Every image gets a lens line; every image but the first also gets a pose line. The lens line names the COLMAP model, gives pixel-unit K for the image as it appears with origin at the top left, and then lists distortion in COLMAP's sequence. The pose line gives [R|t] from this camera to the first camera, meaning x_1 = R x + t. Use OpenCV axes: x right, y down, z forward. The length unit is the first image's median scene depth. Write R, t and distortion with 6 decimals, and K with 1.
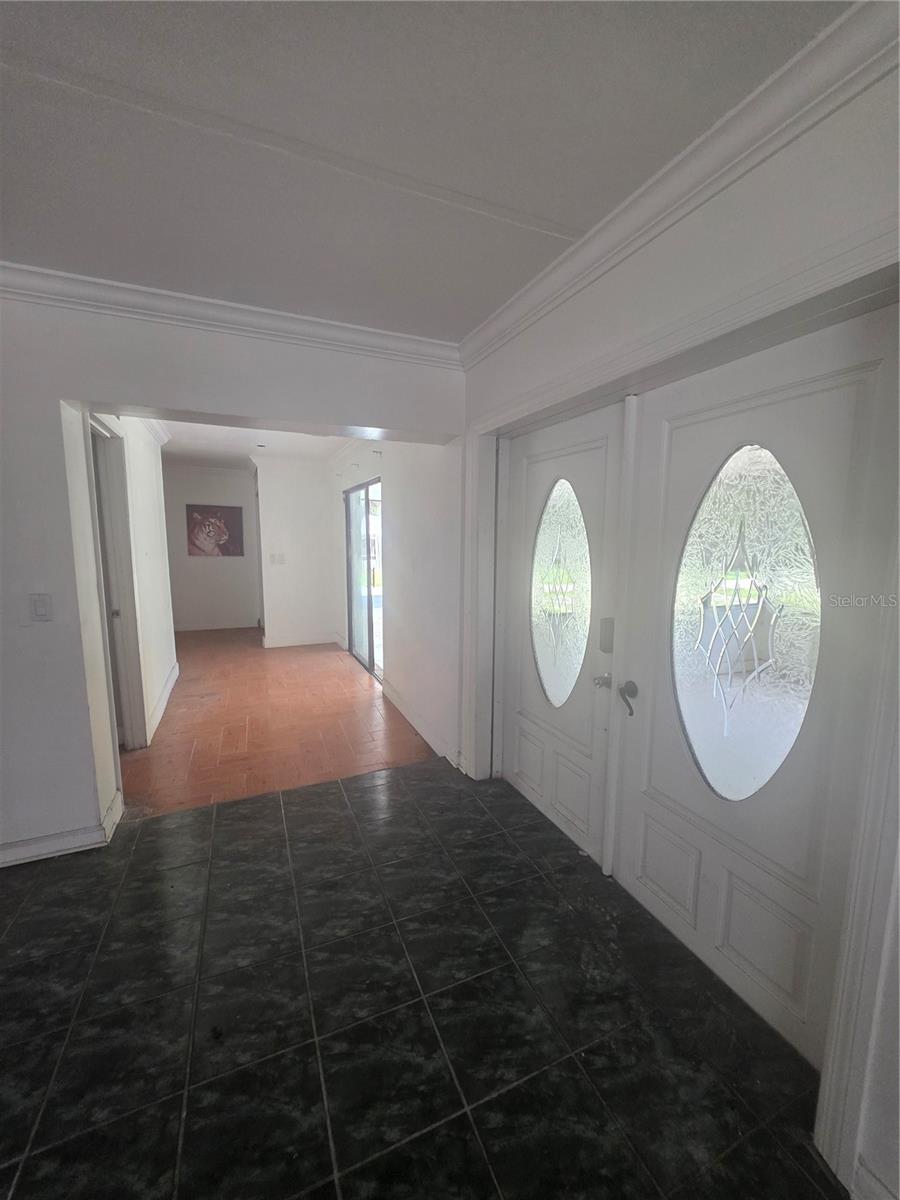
lens RADIAL K [[483.5, 0, 458.8], [0, 483.5, 599.7], [0, 0, 1]] dist [0.002154, 0.000145]
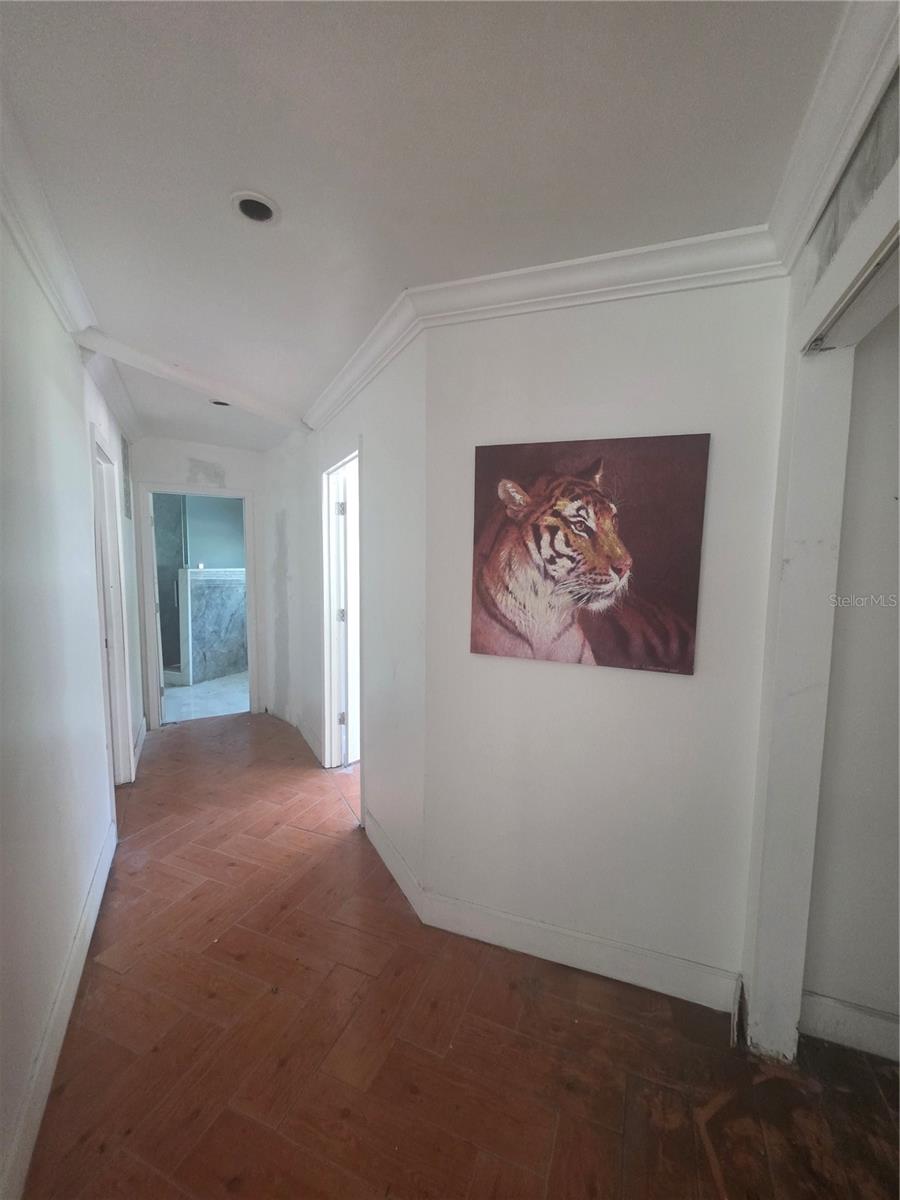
lens RADIAL K [[483.5, 0, 454.8], [0, 483.5, 607.3], [0, 0, 1]] dist [0.002154, 0.000145]
pose [[0.727977, 0.057545, -0.683182, -0.392281], [-0.097620, 0.995019, -0.020209, -0.108770], [0.678616, 0.081404, 0.729968, 0.804758]]
